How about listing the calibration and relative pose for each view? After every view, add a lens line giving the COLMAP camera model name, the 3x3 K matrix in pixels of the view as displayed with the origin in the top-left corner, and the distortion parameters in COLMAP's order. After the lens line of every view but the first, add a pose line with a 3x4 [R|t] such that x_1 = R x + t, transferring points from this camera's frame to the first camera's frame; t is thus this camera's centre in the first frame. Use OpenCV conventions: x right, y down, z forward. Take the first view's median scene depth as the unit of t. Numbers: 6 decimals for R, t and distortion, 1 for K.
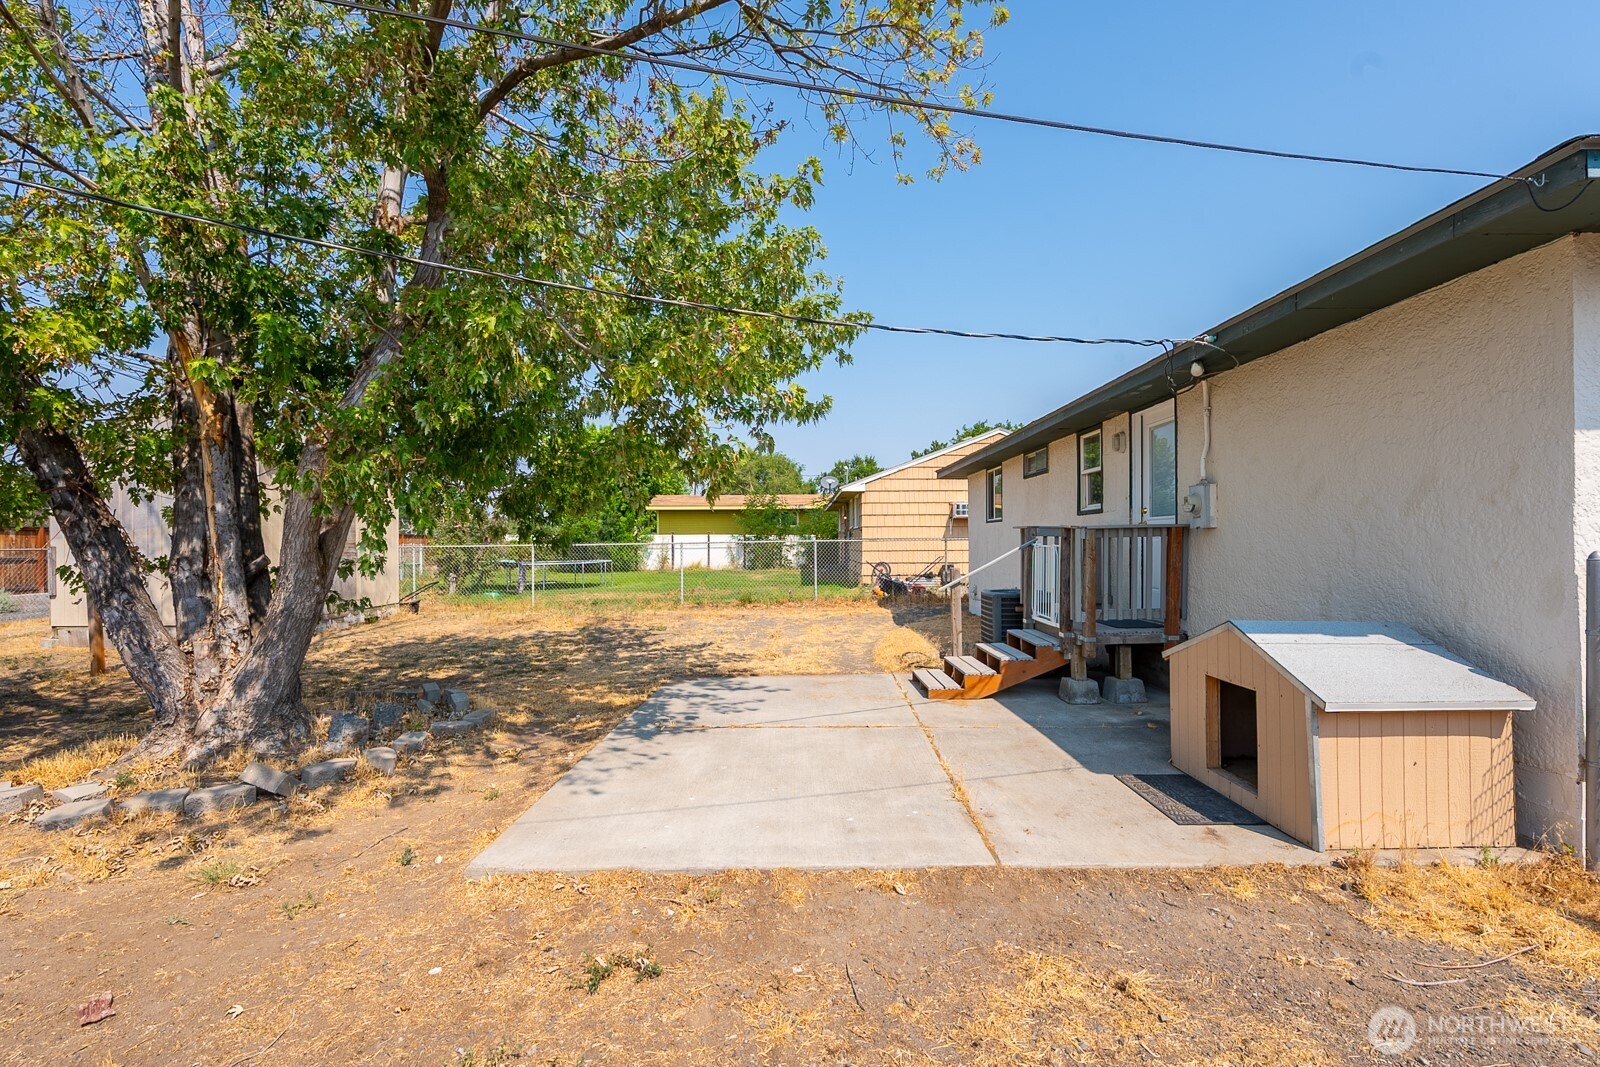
lens RADIAL K [[709.2, 0, 803.4], [0, 709.2, 539.9], [0, 0, 1]] dist [-0.000423, 0.000719]
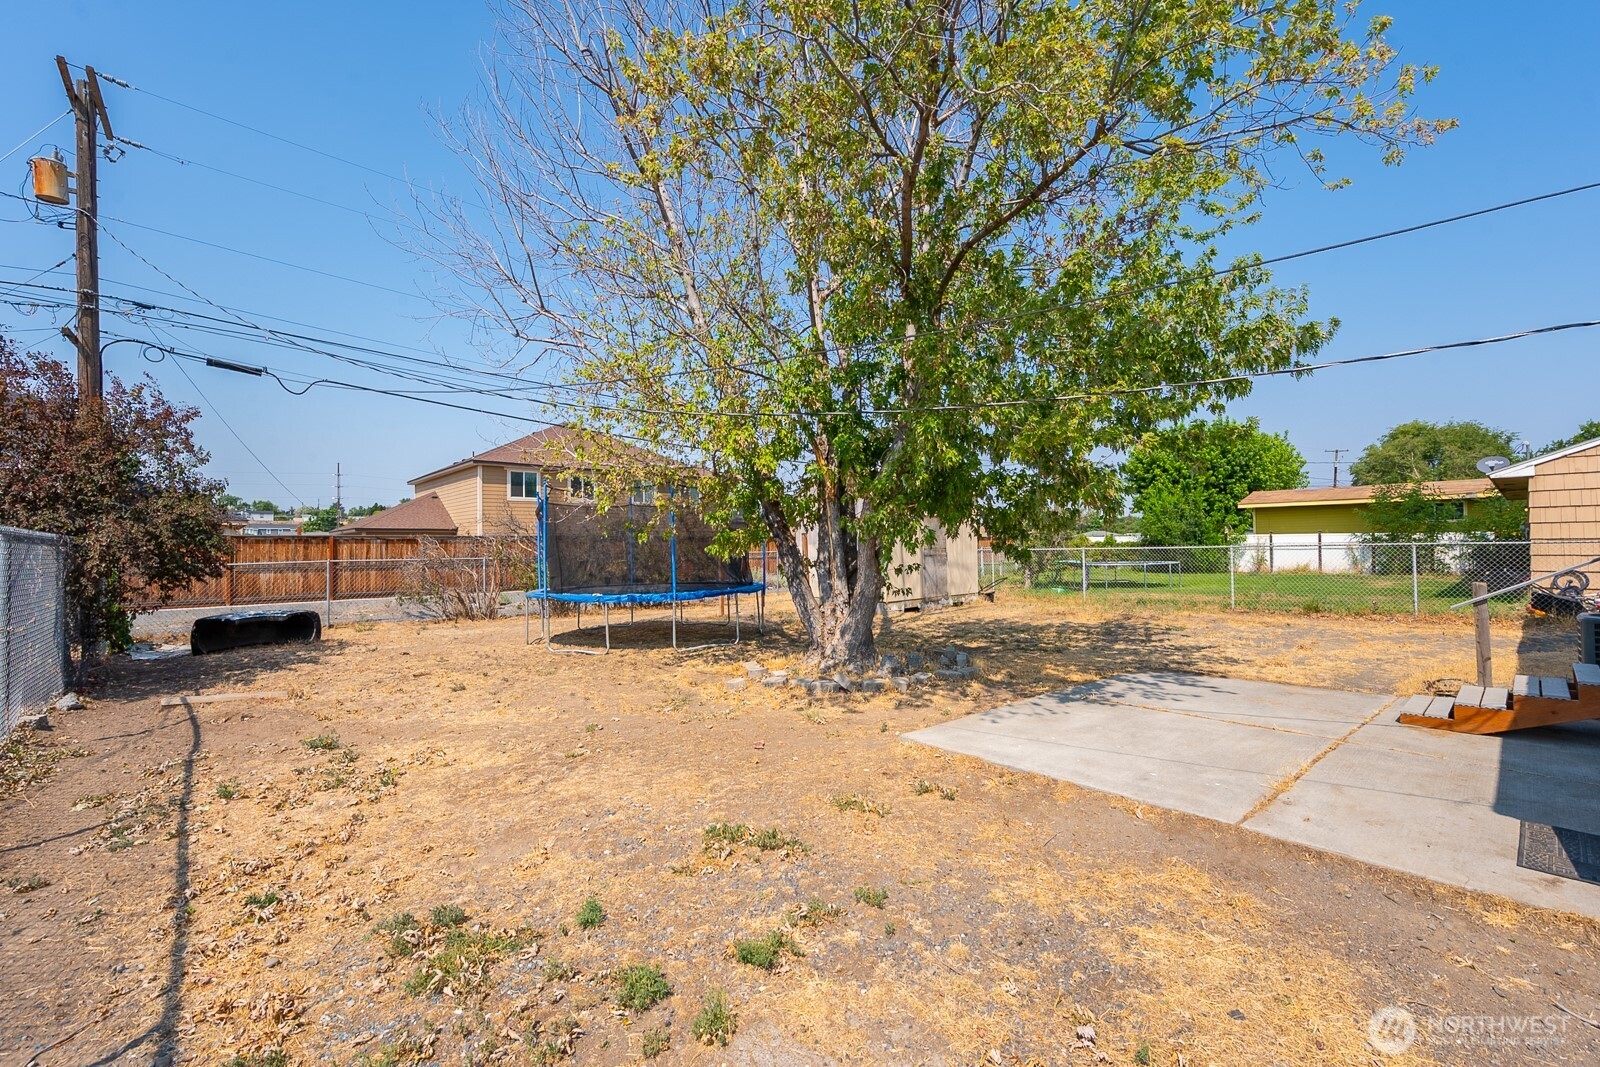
lens RADIAL K [[675.6, 0, 803.4], [0, 675.6, 540.1], [0, 0, 1]] dist [0.000665, 0.000148]
pose [[0.667426, -0.008058, -0.744633, 0.435452], [0.010080, 0.999948, -0.001787, -0.029591], [0.744608, -0.006313, 0.667472, -0.231541]]
